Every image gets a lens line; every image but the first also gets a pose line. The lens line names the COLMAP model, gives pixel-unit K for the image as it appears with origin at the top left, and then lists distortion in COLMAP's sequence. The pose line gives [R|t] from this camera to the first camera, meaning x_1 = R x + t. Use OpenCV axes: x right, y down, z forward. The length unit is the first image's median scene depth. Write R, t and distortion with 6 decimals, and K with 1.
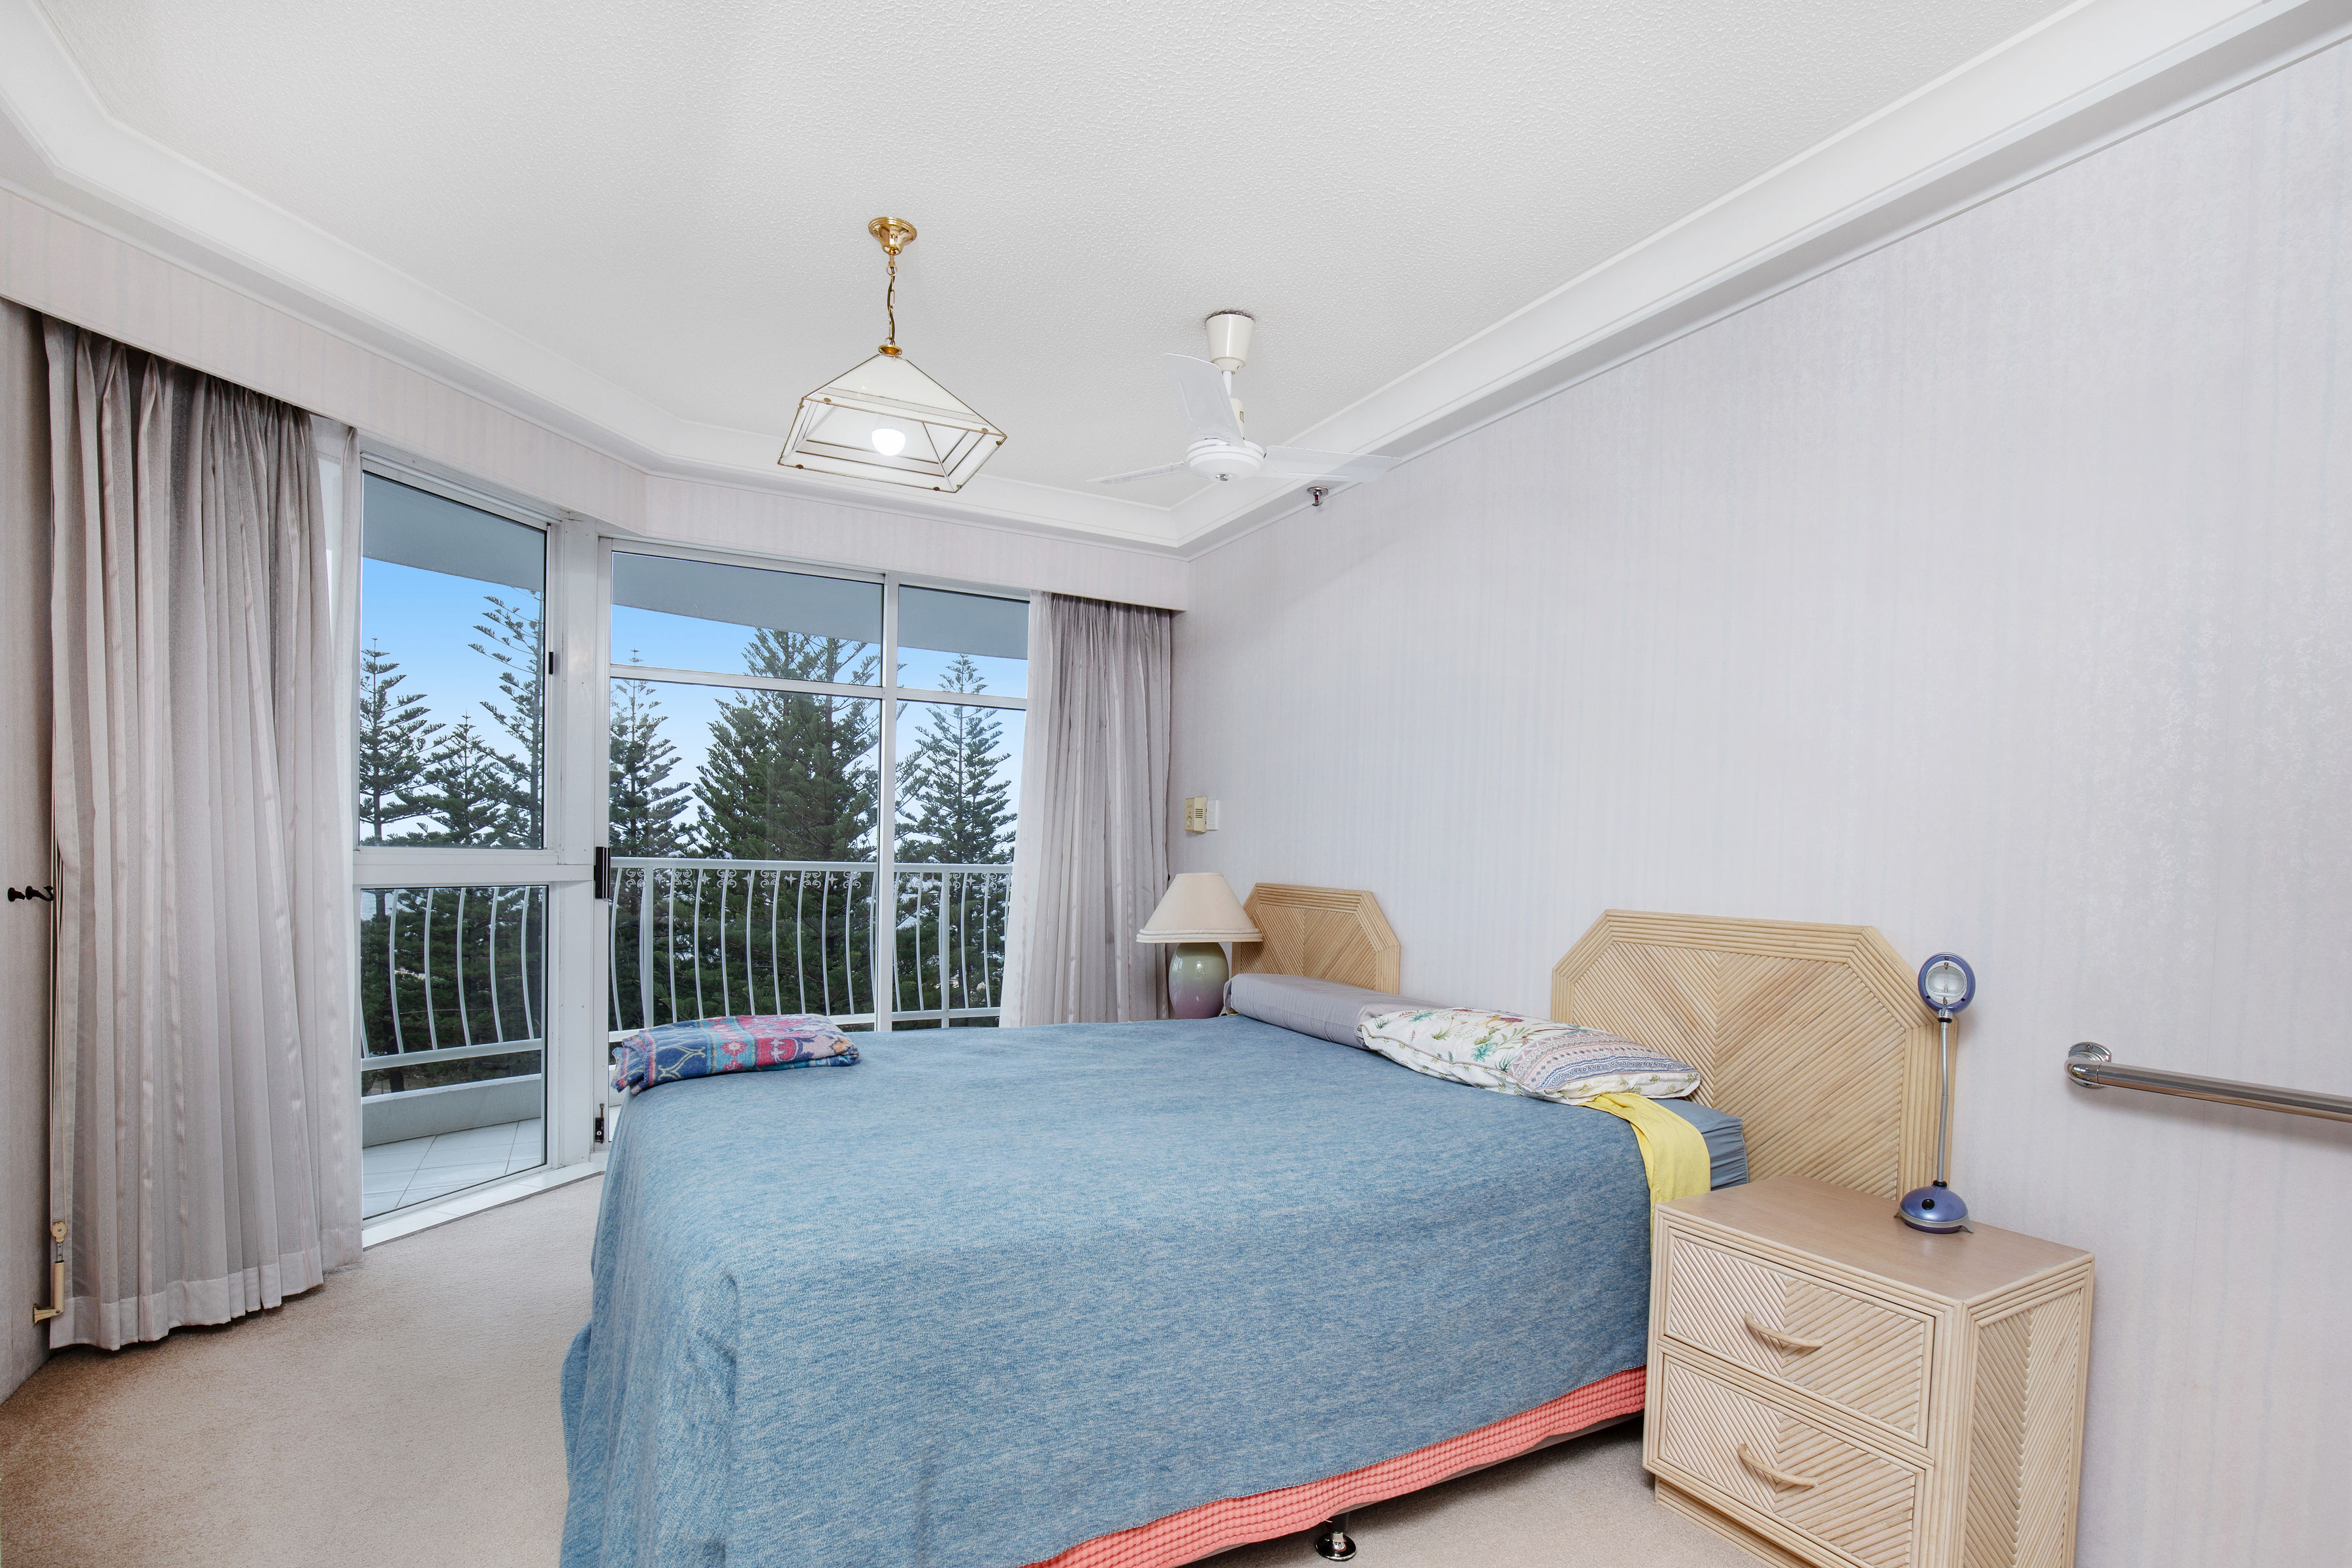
lens RADIAL K [[1129.6, 0, 1178.6], [0, 1129.6, 897.1], [0, 0, 1]] dist [-0.035762, -0.000308]
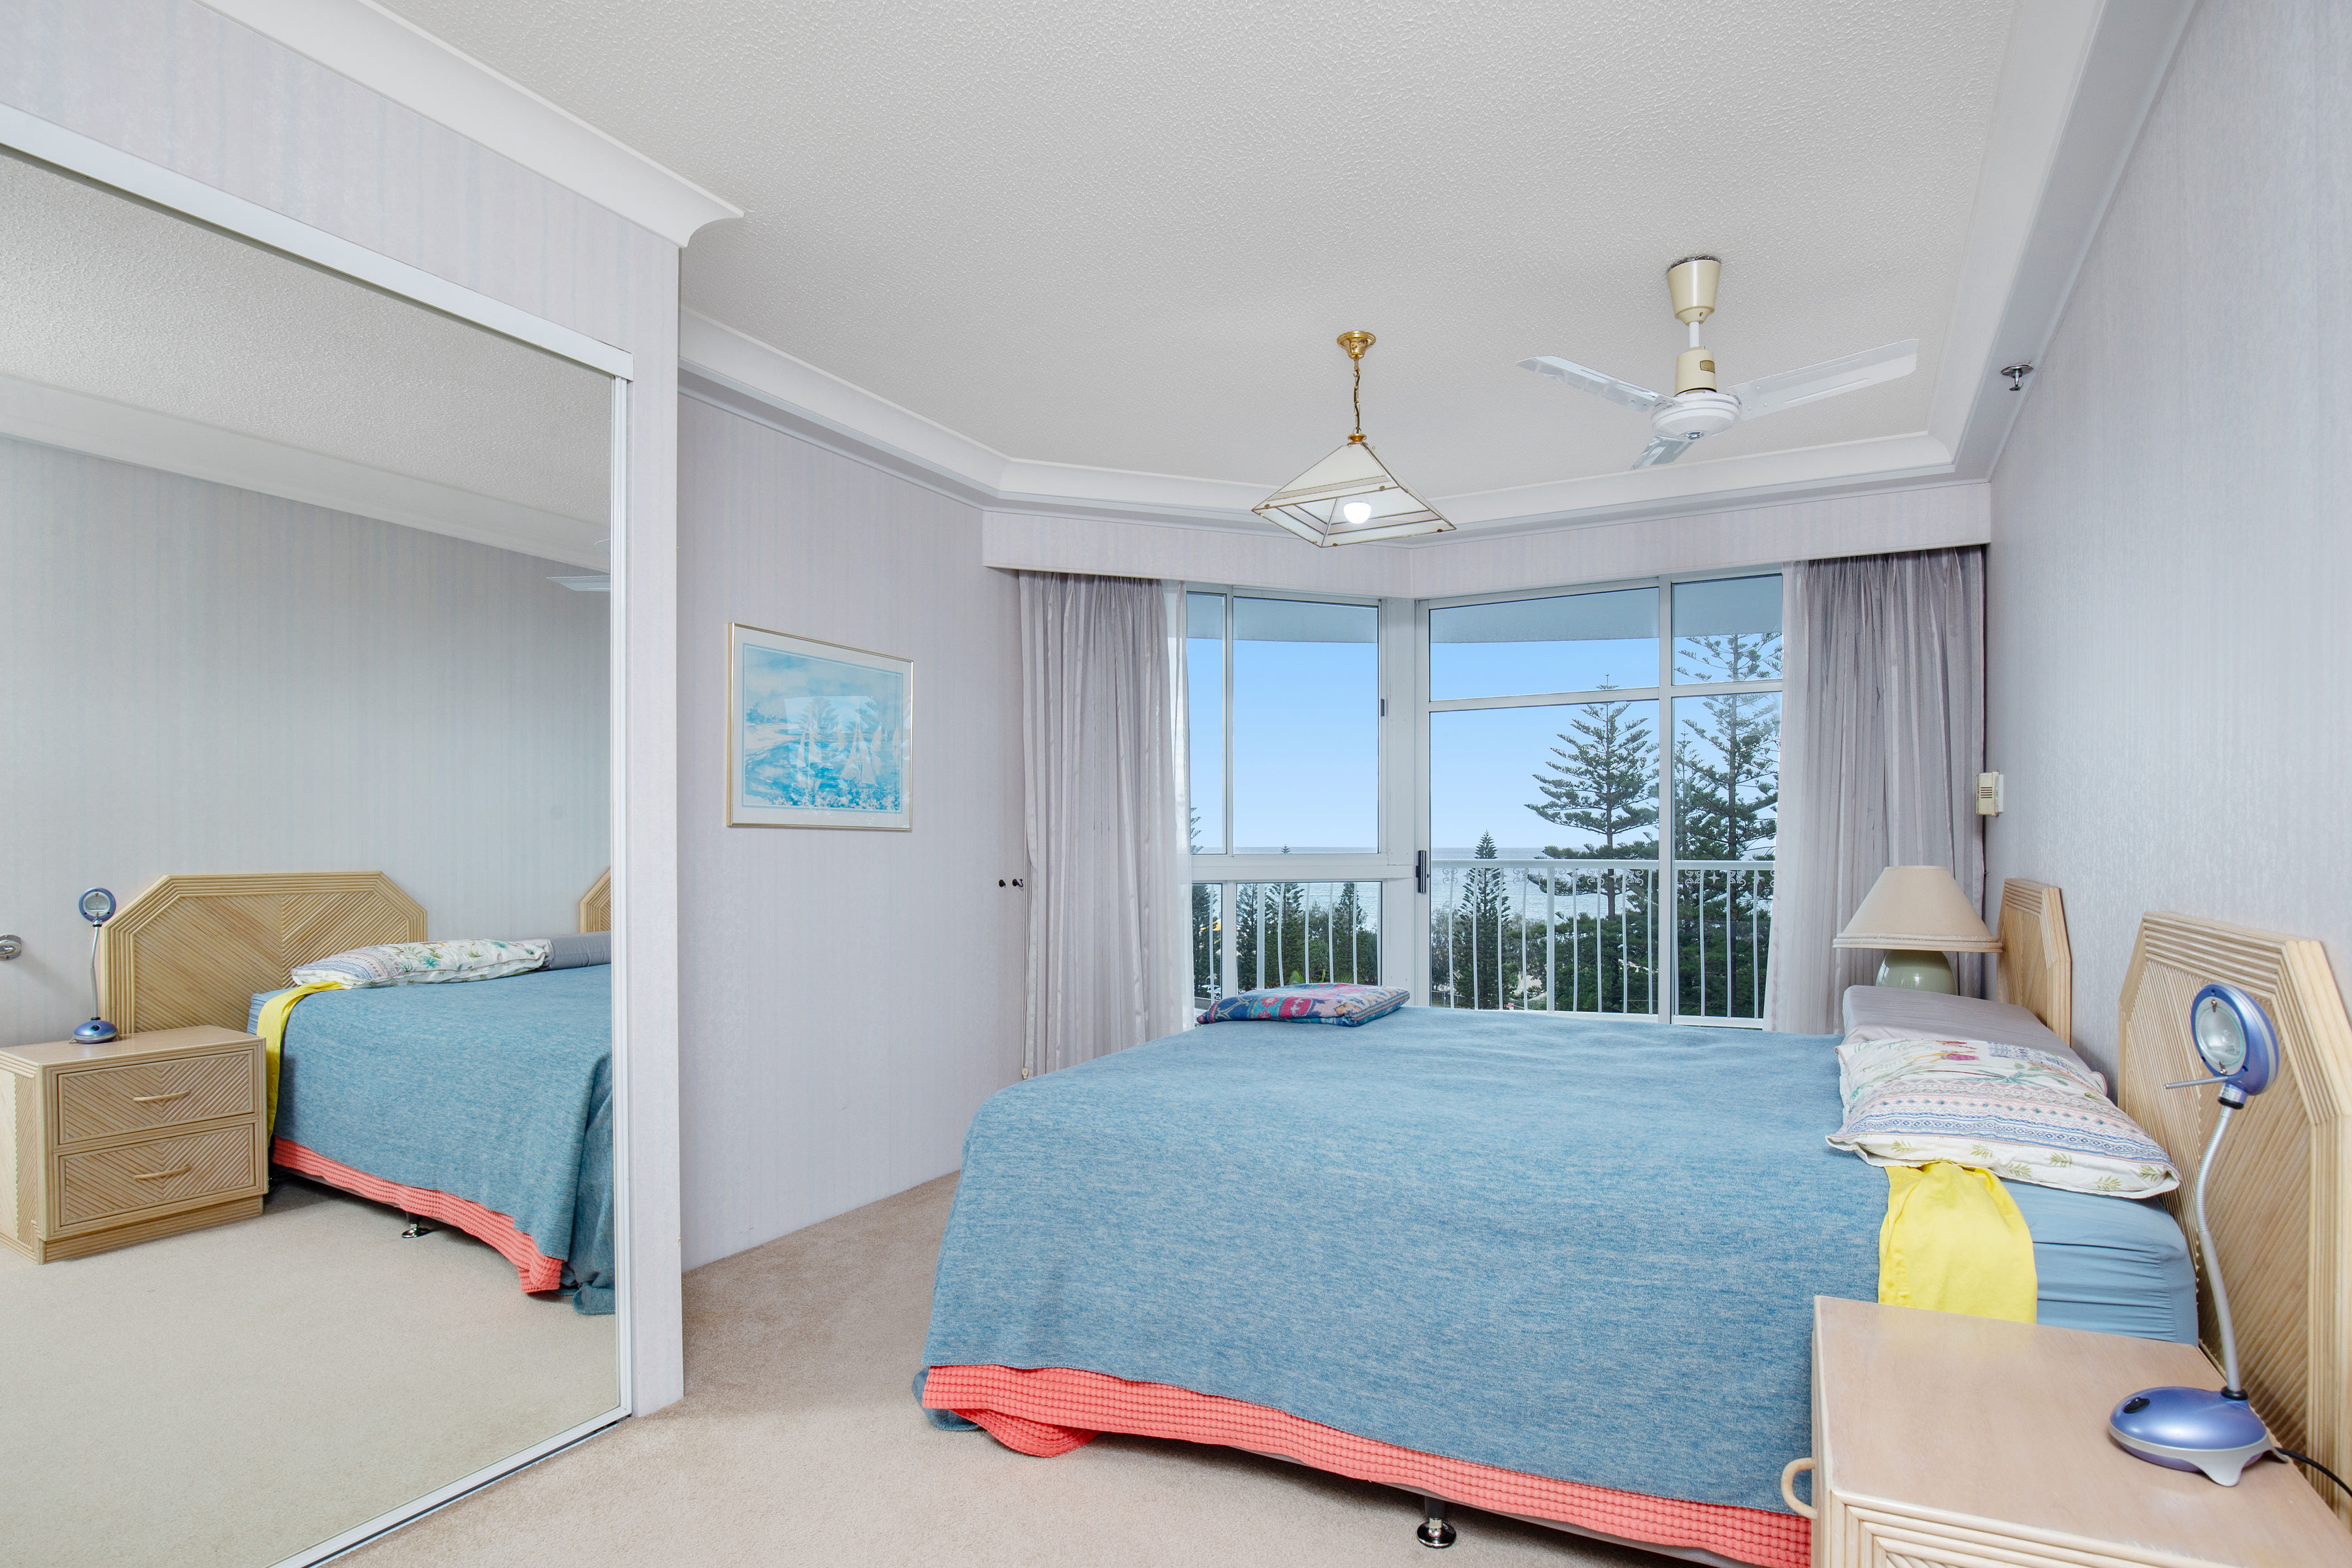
lens RADIAL K [[1149.4, 0, 1249.2], [0, 1149.4, 859.9], [0, 0, 1]] dist [-0.032533, 0.000140]
pose [[0.574998, -0.016008, -0.817998, 0.835691], [-0.013944, 0.999472, -0.029361, 0.010044], [0.818036, 0.028288, 0.574471, 0.245288]]
